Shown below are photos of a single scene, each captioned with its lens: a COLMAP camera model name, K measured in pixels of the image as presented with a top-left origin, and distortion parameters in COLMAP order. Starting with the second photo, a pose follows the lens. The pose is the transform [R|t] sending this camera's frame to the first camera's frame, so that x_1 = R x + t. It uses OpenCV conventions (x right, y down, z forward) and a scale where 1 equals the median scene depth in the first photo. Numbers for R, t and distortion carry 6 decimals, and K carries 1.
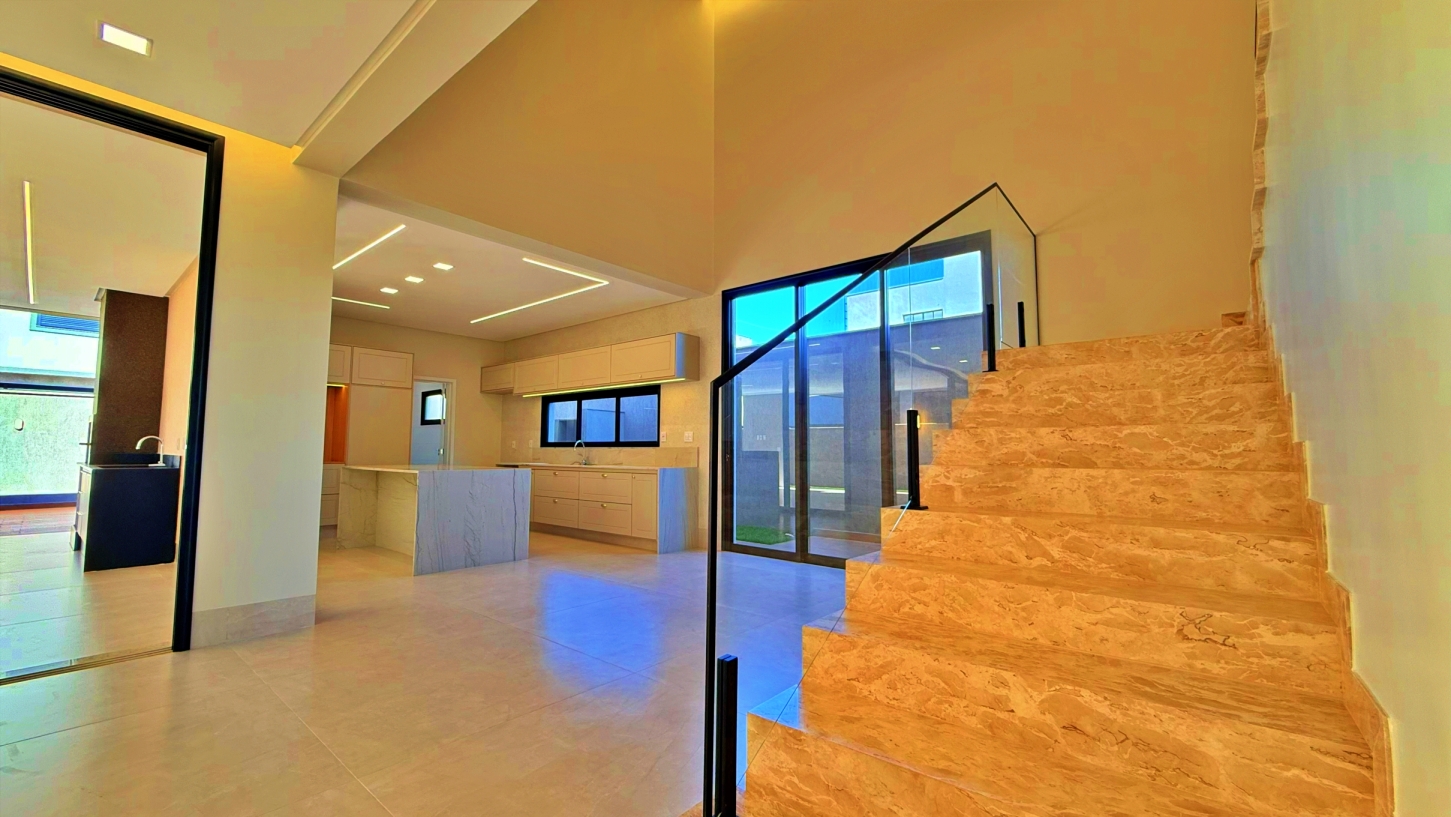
lens RADIAL K [[577.8, 0, 718.8], [0, 577.8, 408.6], [0, 0, 1]] dist [-0.000060, 0.000590]
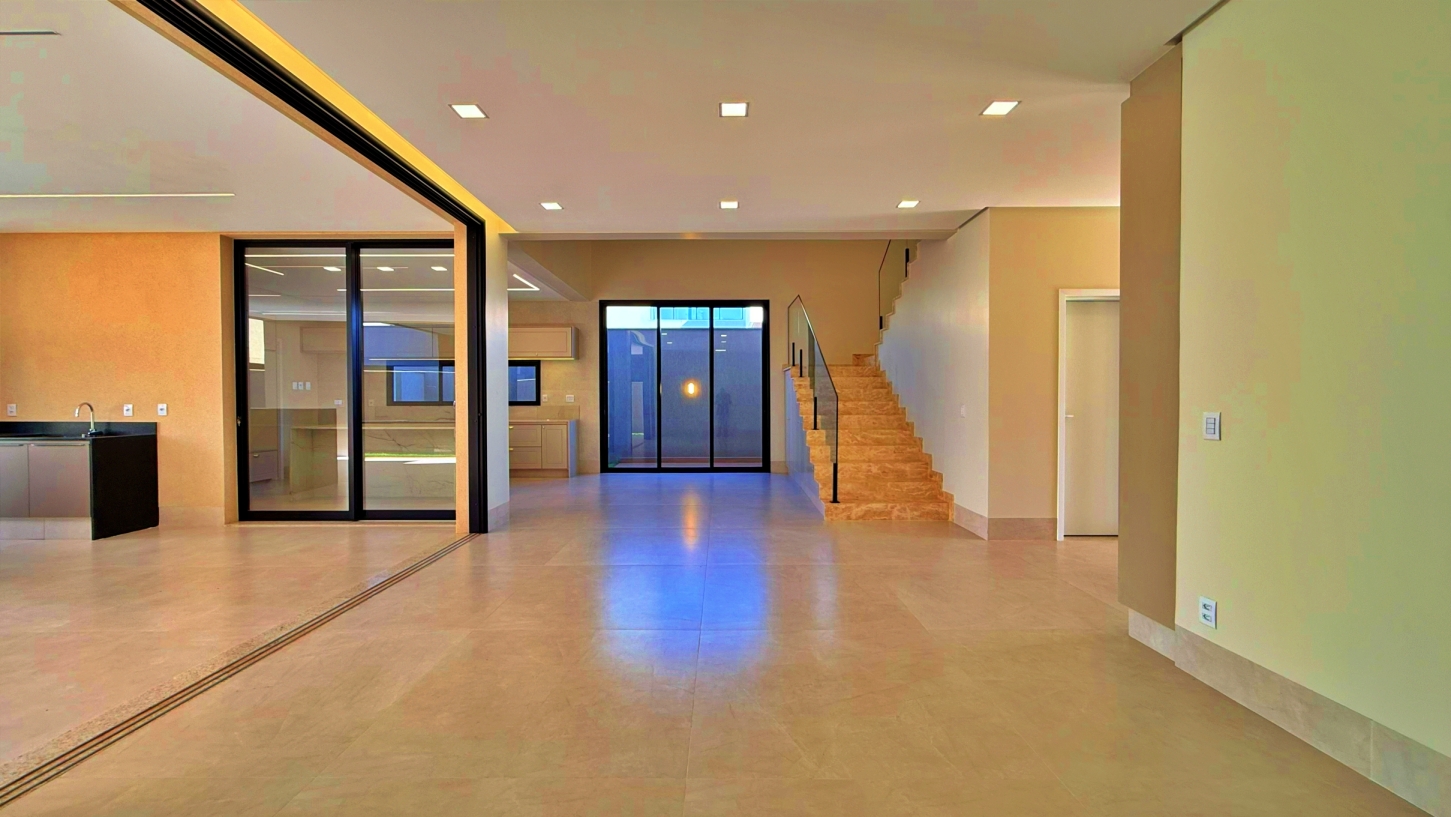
lens RADIAL K [[577.8, 0, 718.8], [0, 577.8, 408.6], [0, 0, 1]] dist [-0.000060, 0.000590]
pose [[0.765881, -0.016473, 0.642771, -0.720392], [-0.041456, 0.996327, 0.074930, -0.050911], [-0.641644, -0.084034, 0.762385, -0.348088]]
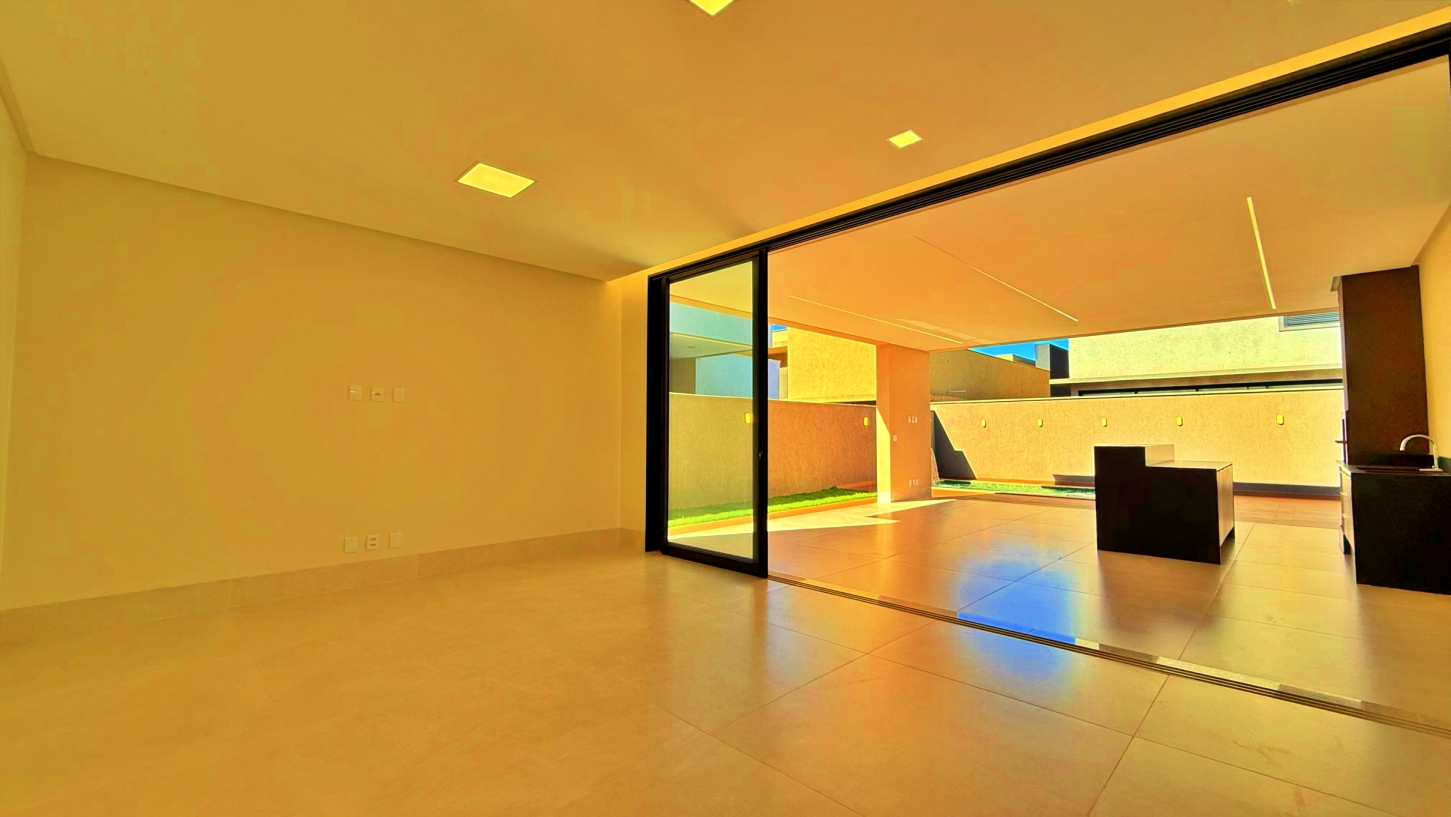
lens RADIAL K [[577.8, 0, 718.8], [0, 577.8, 408.6], [0, 0, 1]] dist [-0.000060, 0.000590]
pose [[-0.081002, -0.048634, -0.995527, -0.059888], [0.072768, 0.995855, -0.054571, -0.015746], [0.994054, -0.076863, -0.077127, 0.057459]]
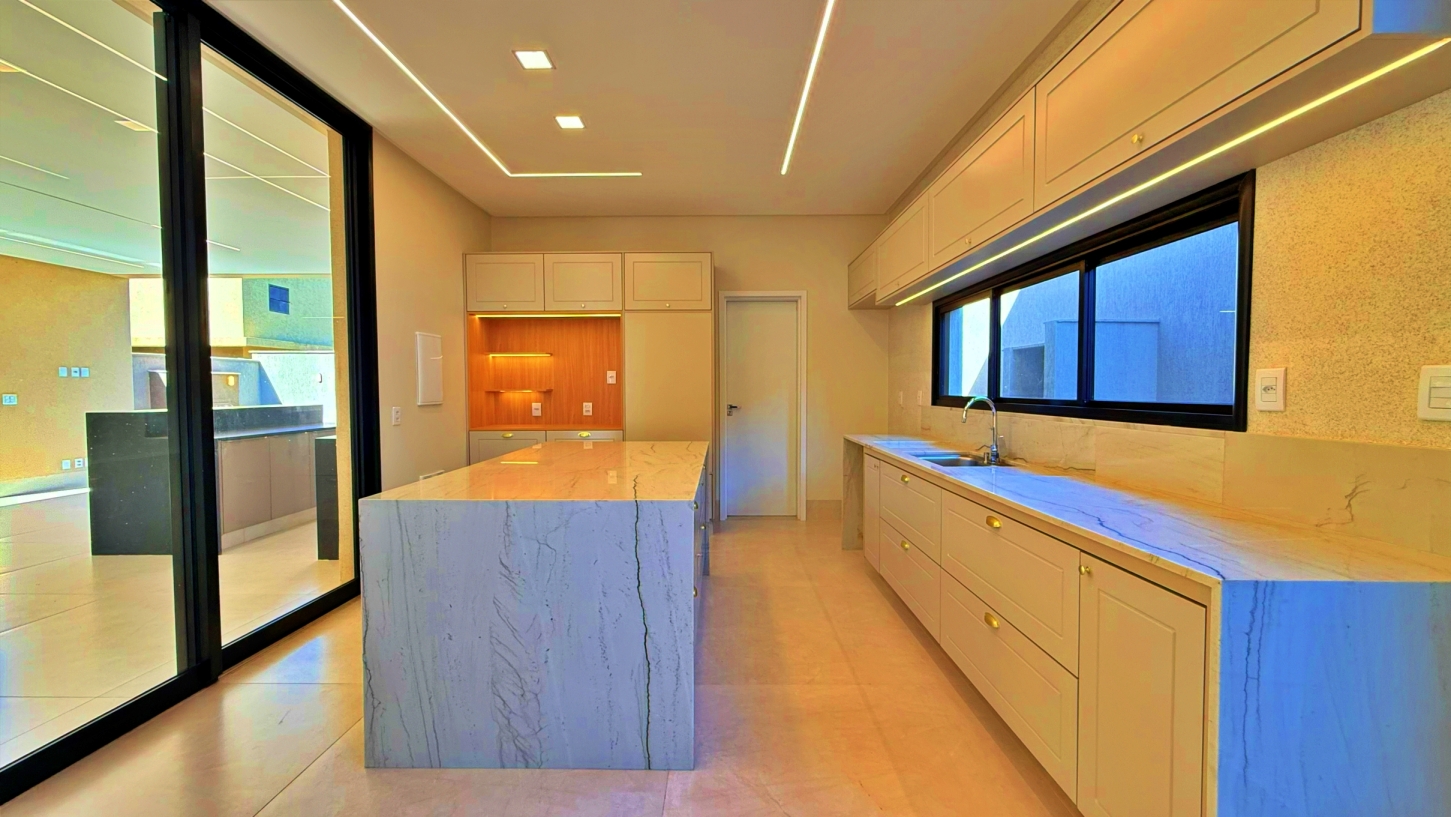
lens RADIAL K [[577.8, 0, 718.8], [0, 577.8, 408.6], [0, 0, 1]] dist [-0.000060, 0.000590]
pose [[0.641528, 0.021346, -0.766803, -0.064134], [0.062440, 0.994843, 0.079934, 0.025836], [0.764554, -0.099159, 0.636886, 0.738542]]
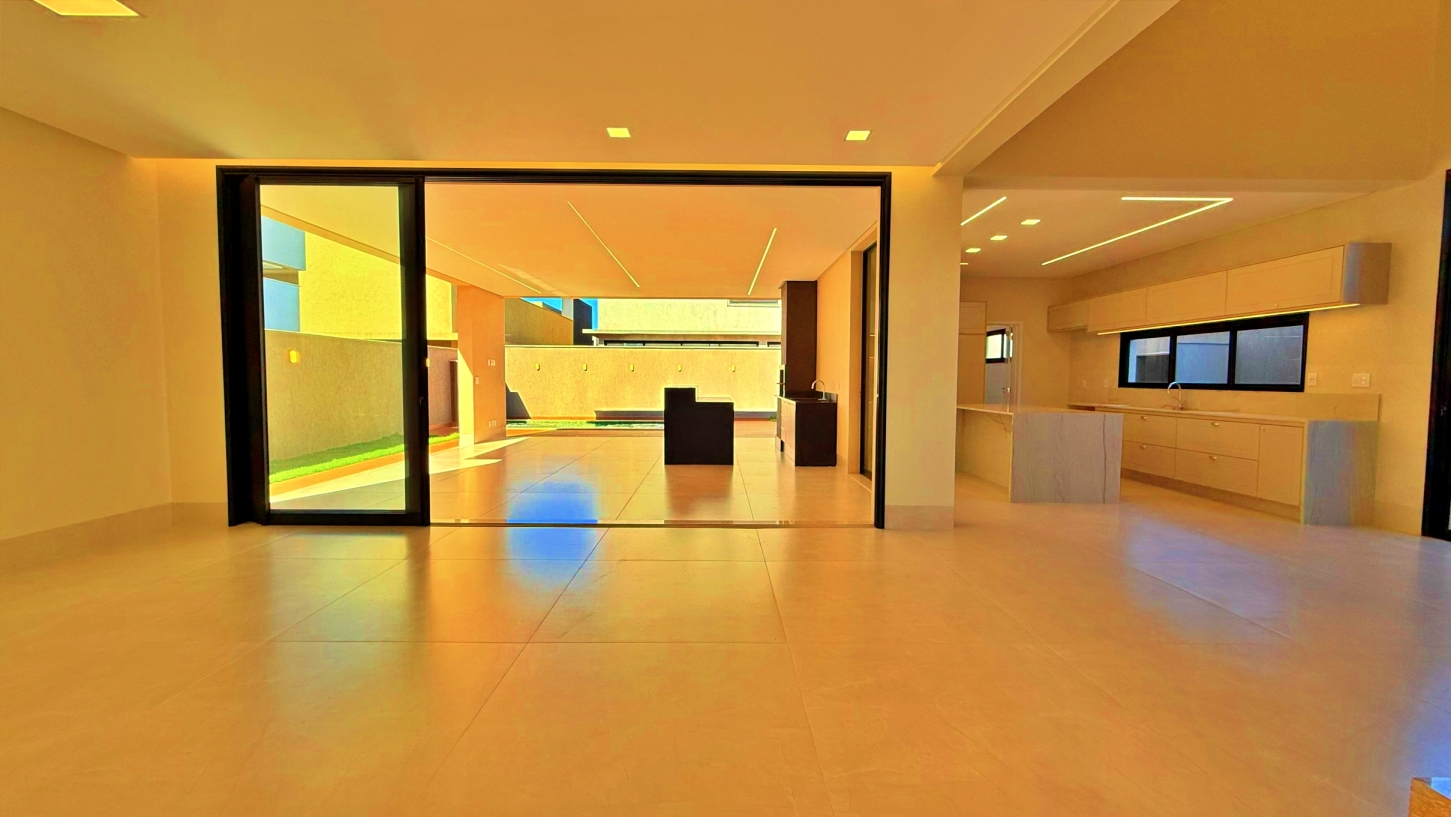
lens RADIAL K [[577.8, 0, 718.8], [0, 577.8, 408.6], [0, 0, 1]] dist [-0.000060, 0.000590]
pose [[0.655854, 0.041077, -0.753769, -0.032526], [0.051814, 0.993714, 0.099236, -0.034799], [0.753108, -0.104141, 0.649603, -0.138965]]
